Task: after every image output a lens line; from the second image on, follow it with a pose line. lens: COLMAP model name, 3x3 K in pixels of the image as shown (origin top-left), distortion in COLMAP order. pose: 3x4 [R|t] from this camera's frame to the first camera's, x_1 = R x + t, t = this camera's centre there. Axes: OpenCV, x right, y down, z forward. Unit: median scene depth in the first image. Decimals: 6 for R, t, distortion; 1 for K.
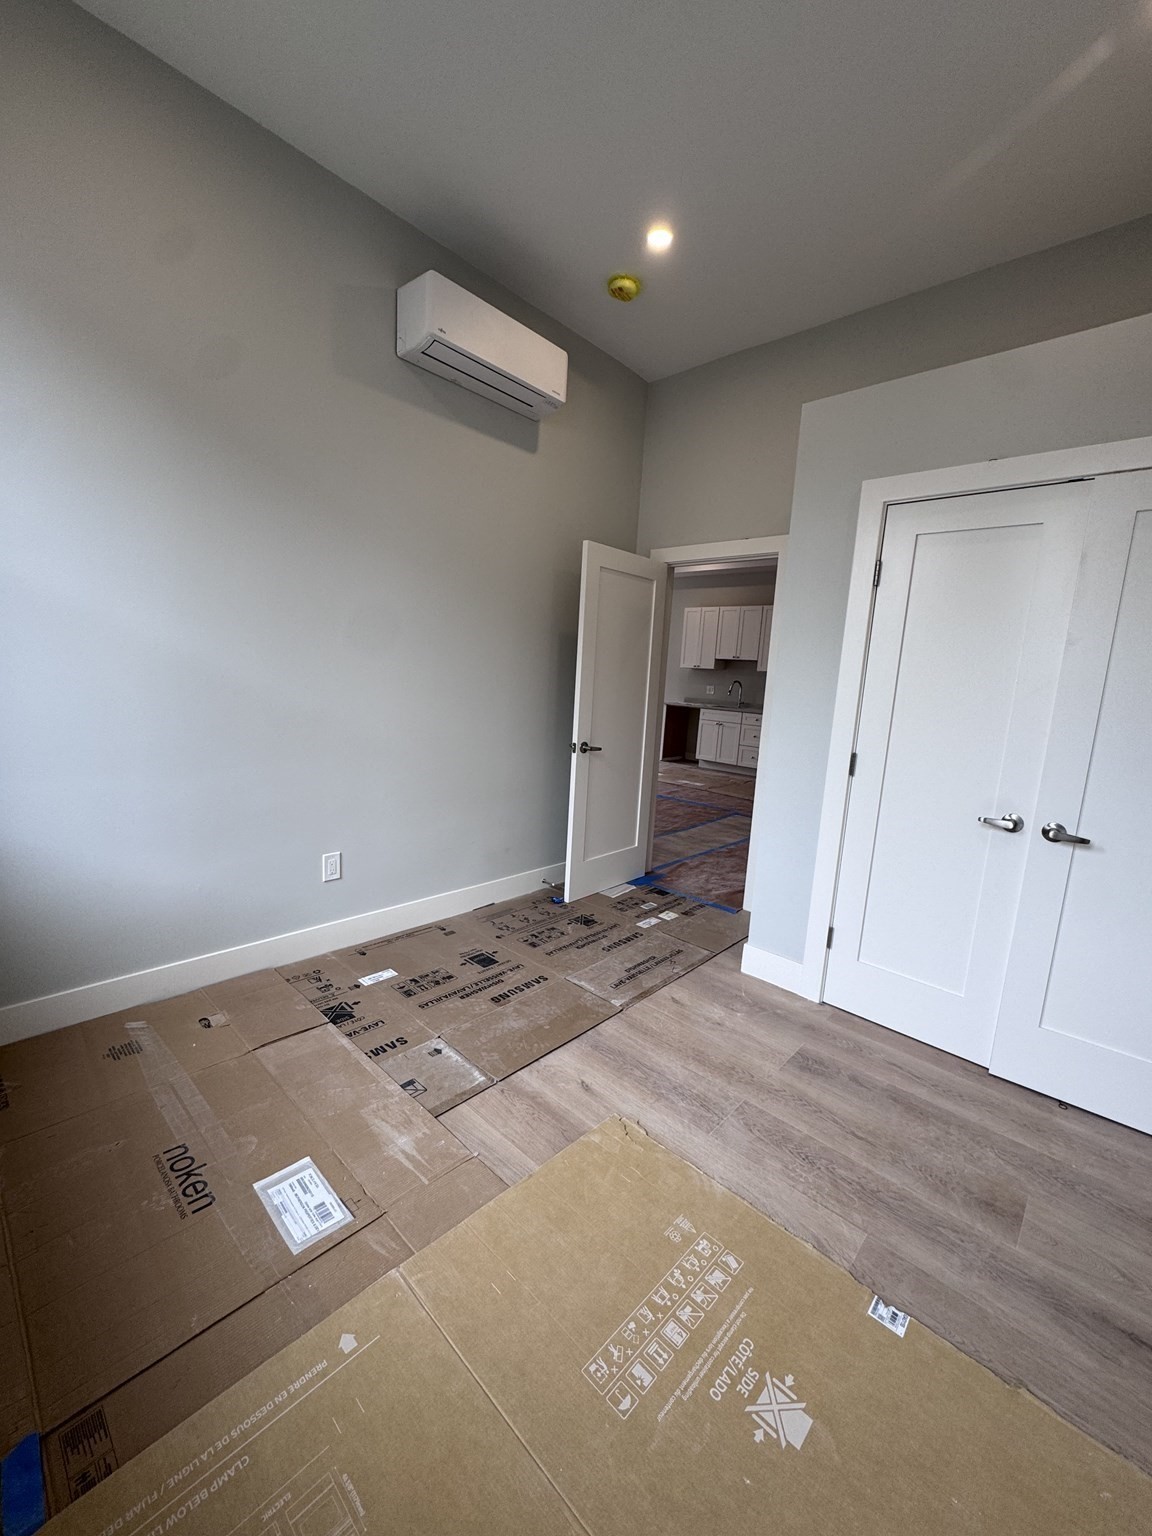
lens RADIAL K [[610.4, 0, 576.0], [0, 610.4, 768.0], [0, 0, 1]] dist [0.000263, -0.000001]
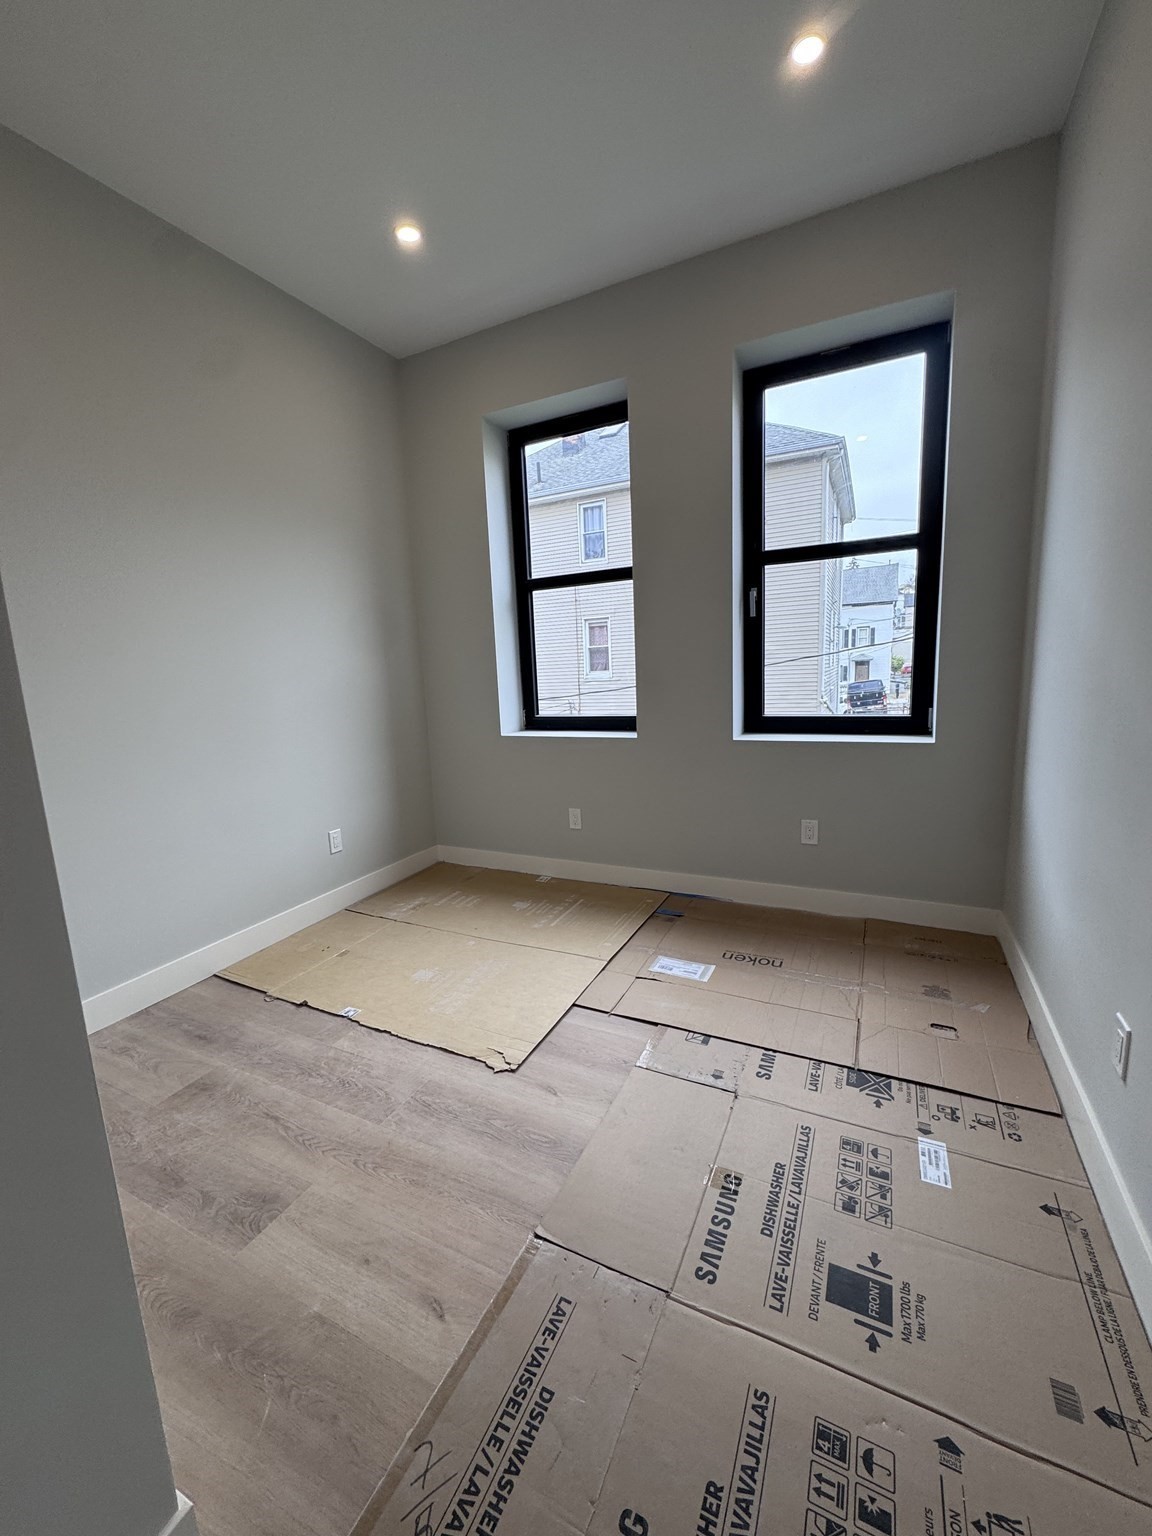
lens RADIAL K [[610.4, 0, 576.0], [0, 610.4, 768.0], [0, 0, 1]] dist [0.000263, -0.000001]
pose [[-0.960121, 0.028414, -0.278138, 0.217531], [-0.058528, 0.952354, 0.299327, -0.237431], [0.273391, 0.303669, -0.912712, 1.634704]]
